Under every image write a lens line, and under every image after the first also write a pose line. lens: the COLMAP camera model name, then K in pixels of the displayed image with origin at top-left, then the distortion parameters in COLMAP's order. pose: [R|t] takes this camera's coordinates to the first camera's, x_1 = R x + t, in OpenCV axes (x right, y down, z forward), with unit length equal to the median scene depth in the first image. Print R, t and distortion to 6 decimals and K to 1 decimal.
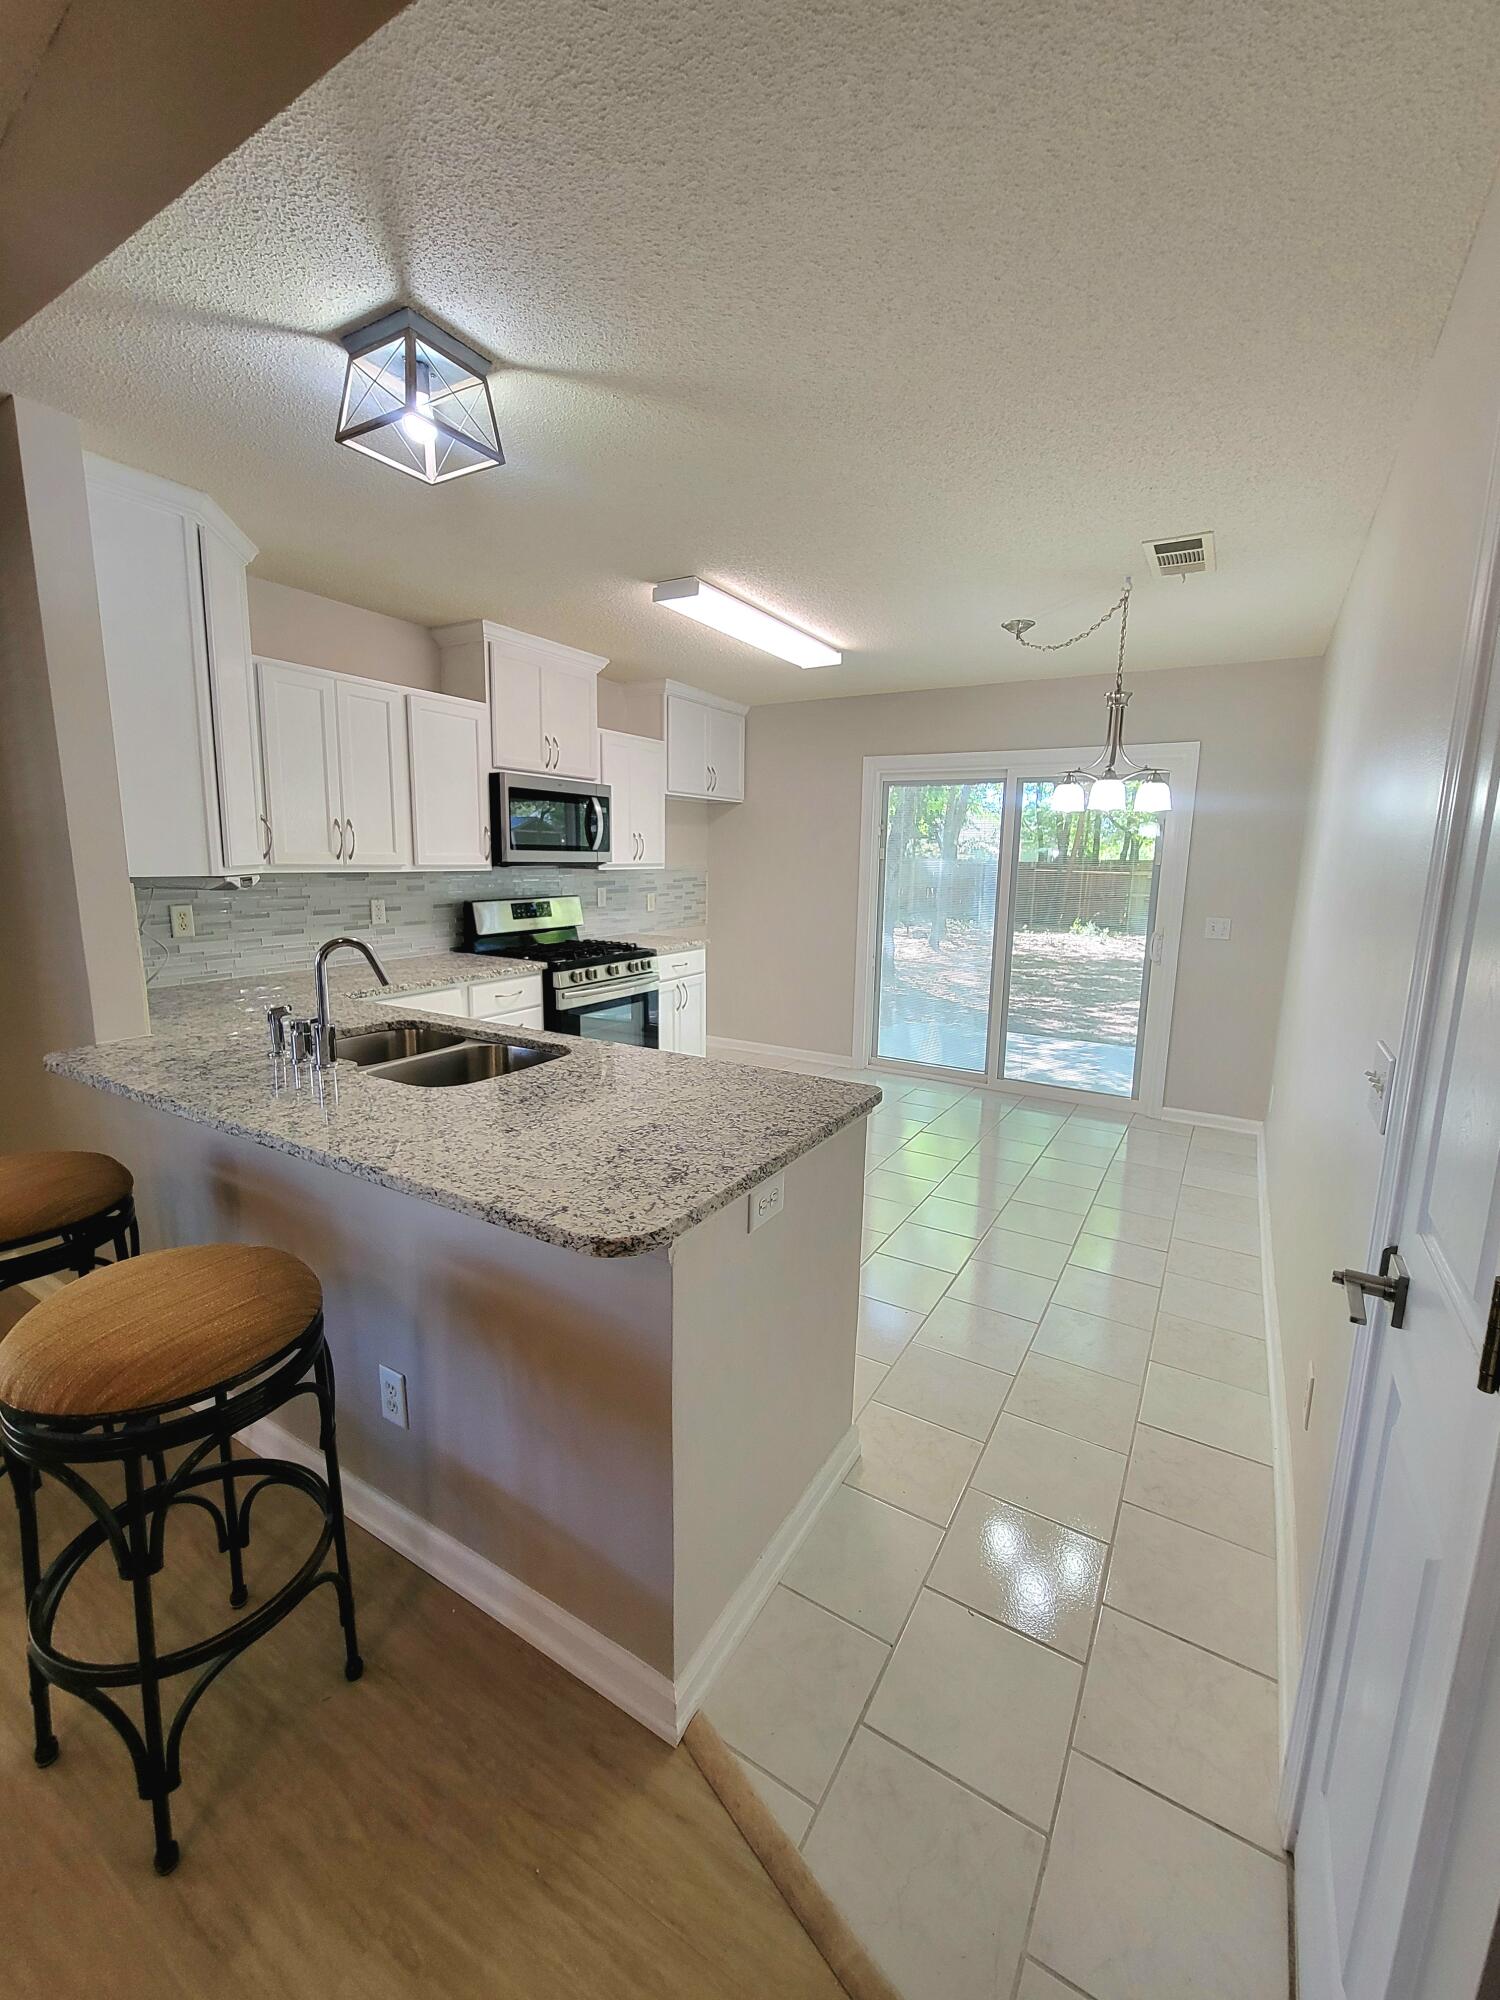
lens RADIAL K [[815.3, 0, 737.2], [0, 815.3, 985.2], [0, 0, 1]] dist [0.003699, -0.001390]
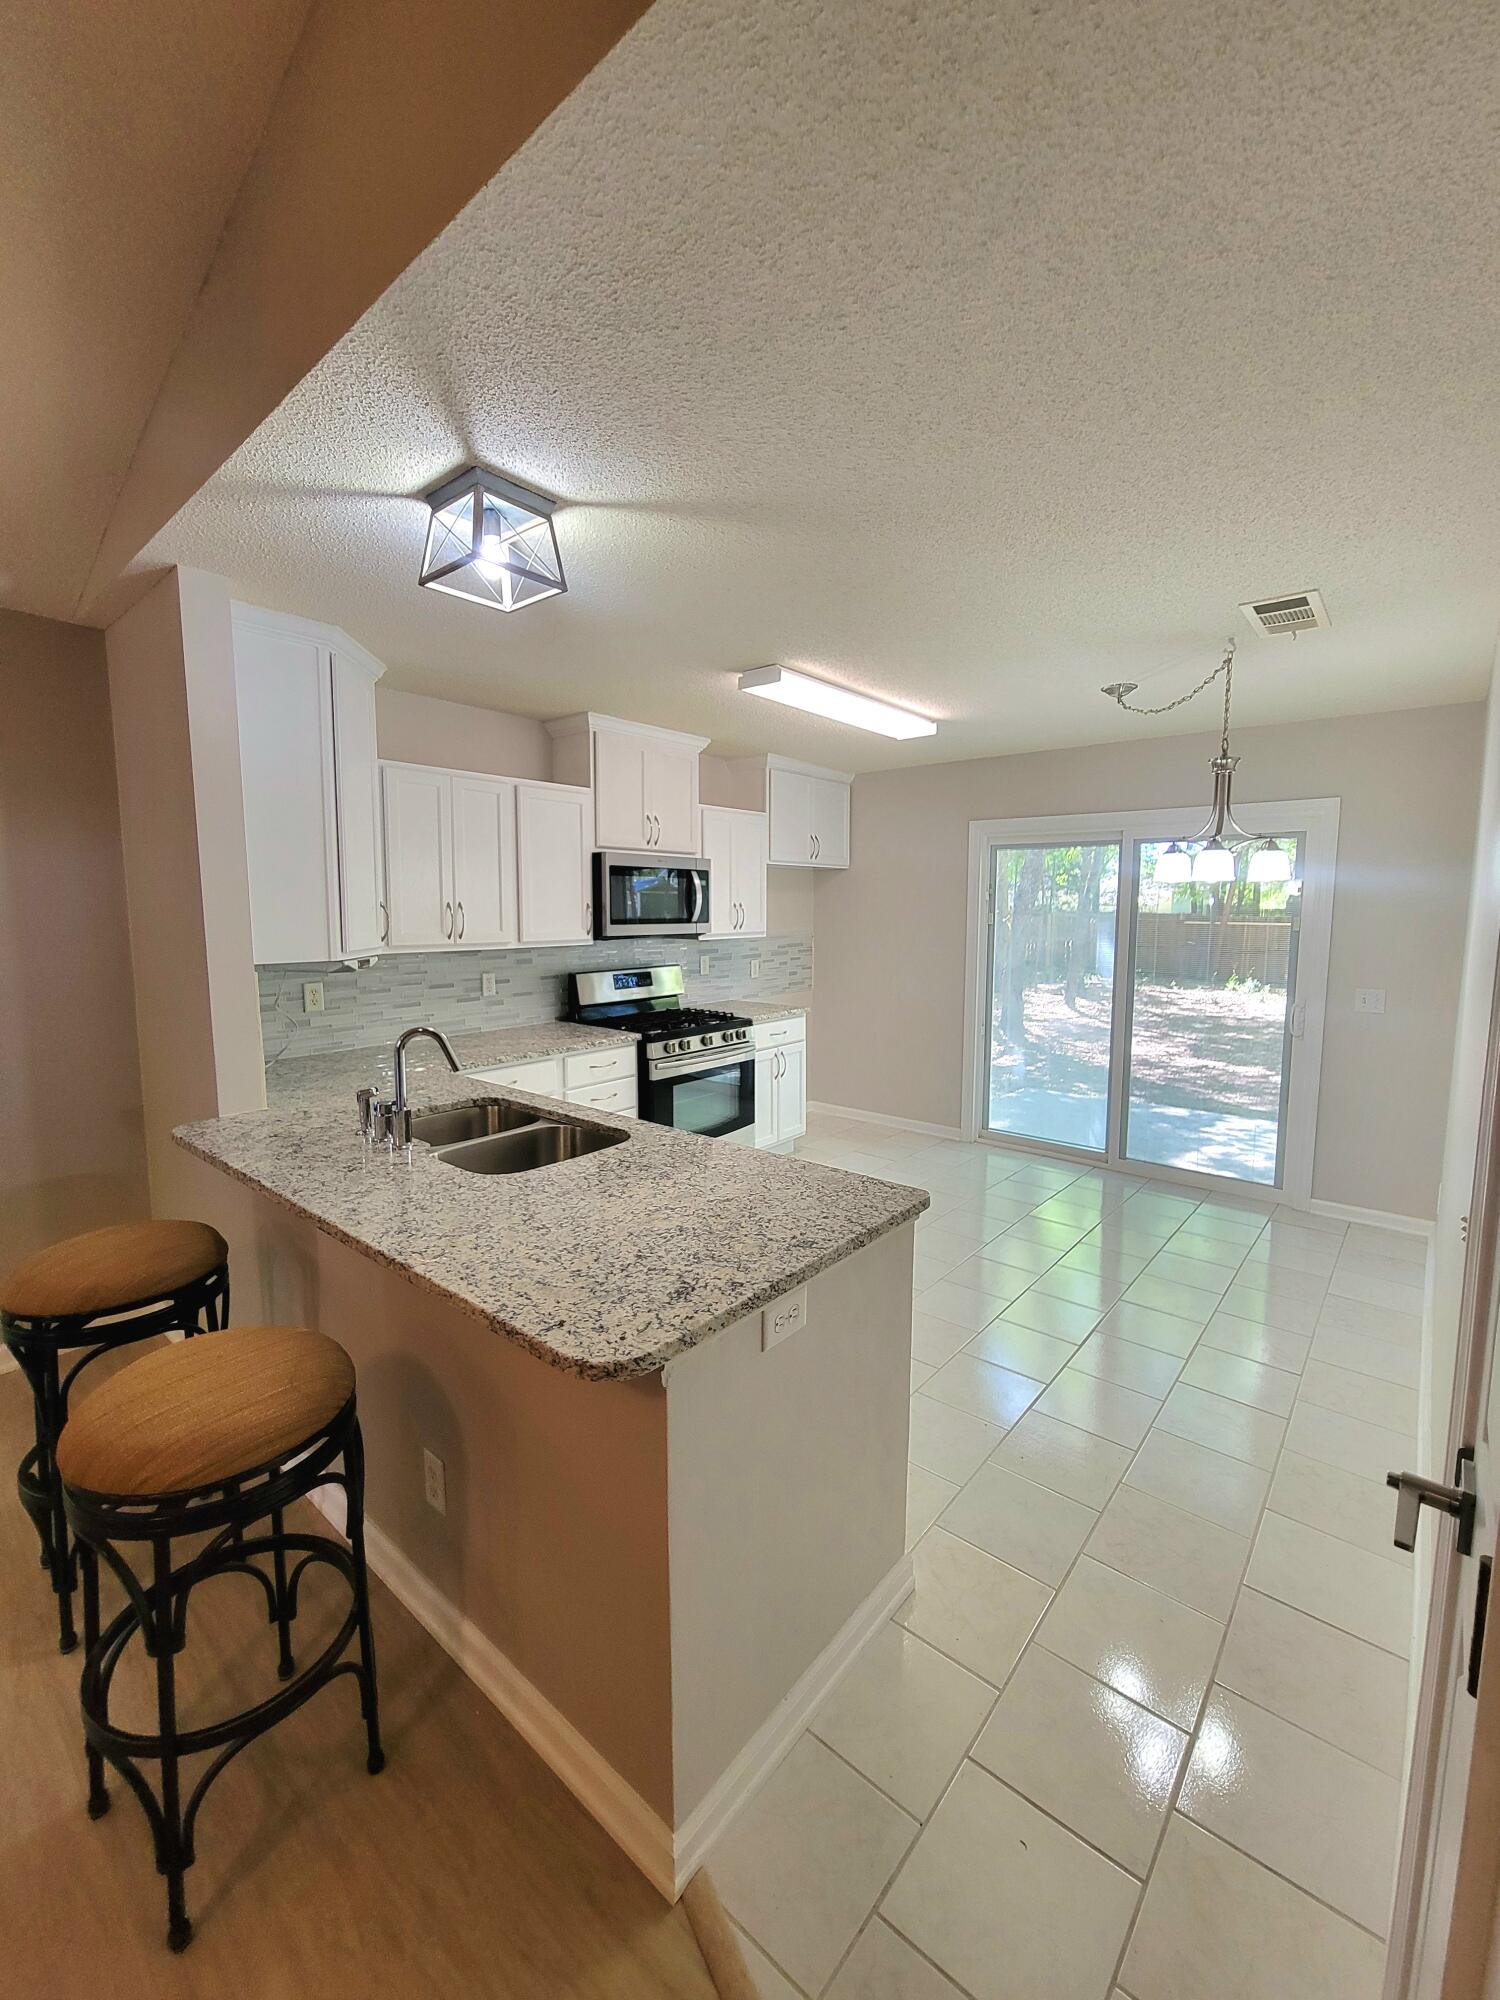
lens RADIAL K [[815.3, 0, 735.9], [0, 815.3, 987.7], [0, 0, 1]] dist [0.003699, -0.001390]
pose [[0.987000, 0.001456, -0.160711, 0.109592], [-0.011312, 0.998108, -0.060432, -0.055405], [0.160319, 0.061464, 0.985150, 0.008057]]
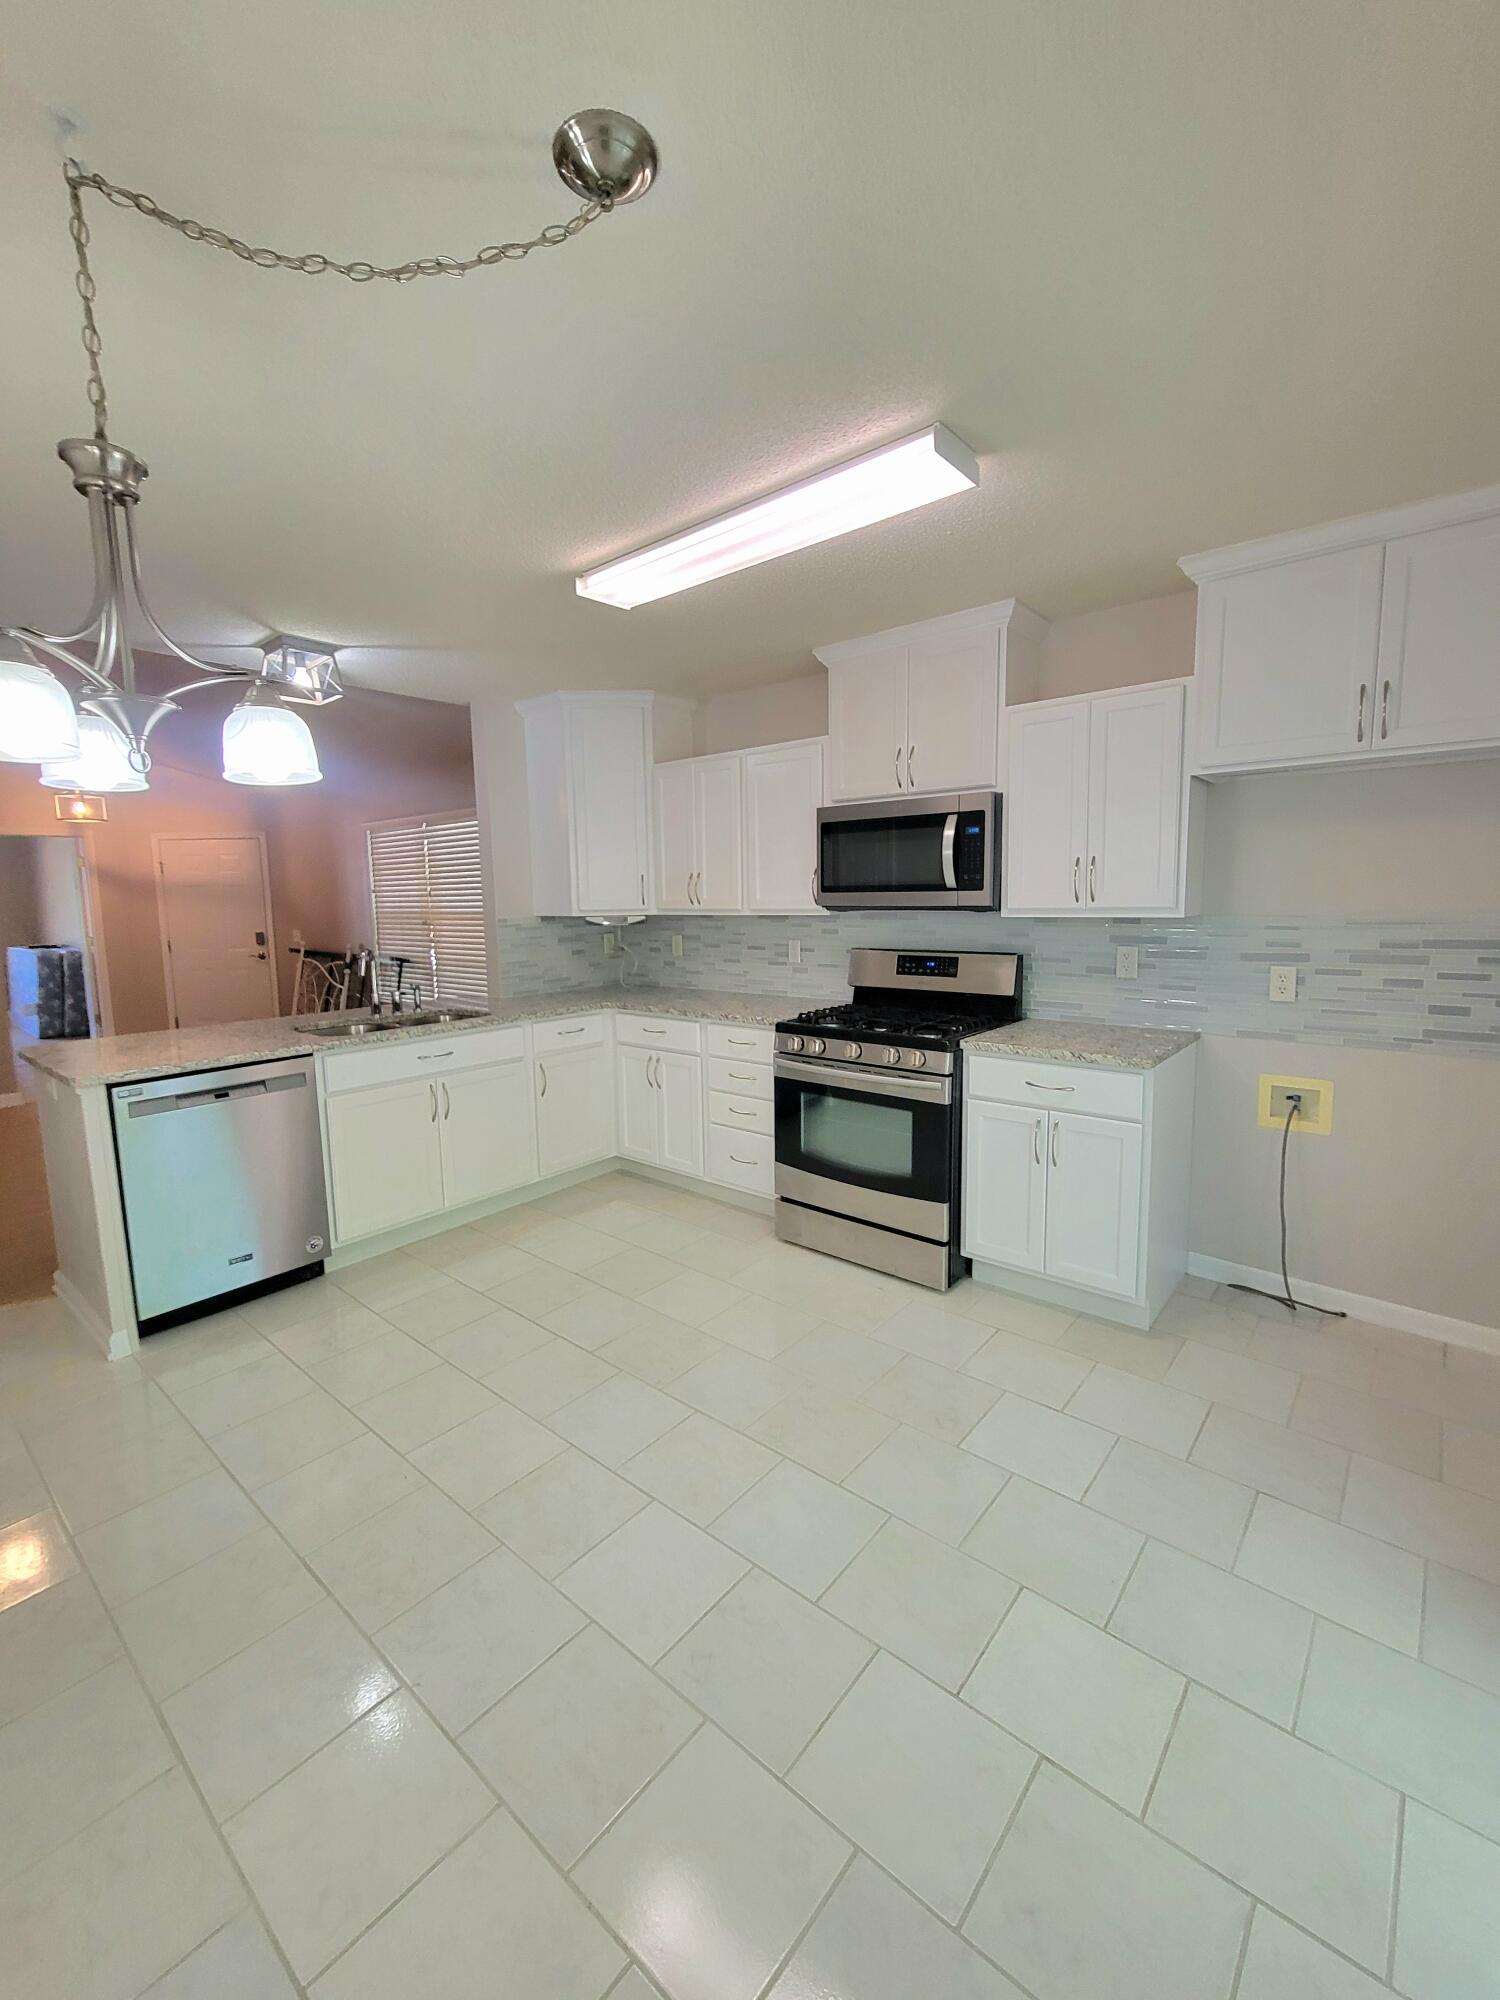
lens RADIAL K [[815.3, 0, 741.4], [0, 815.3, 992.0], [0, 0, 1]] dist [0.003699, -0.001390]
pose [[-0.144948, 0.099989, -0.984374, 1.434672], [-0.147911, 0.981512, 0.121478, -0.351651], [0.978321, 0.163208, -0.127479, 2.385481]]
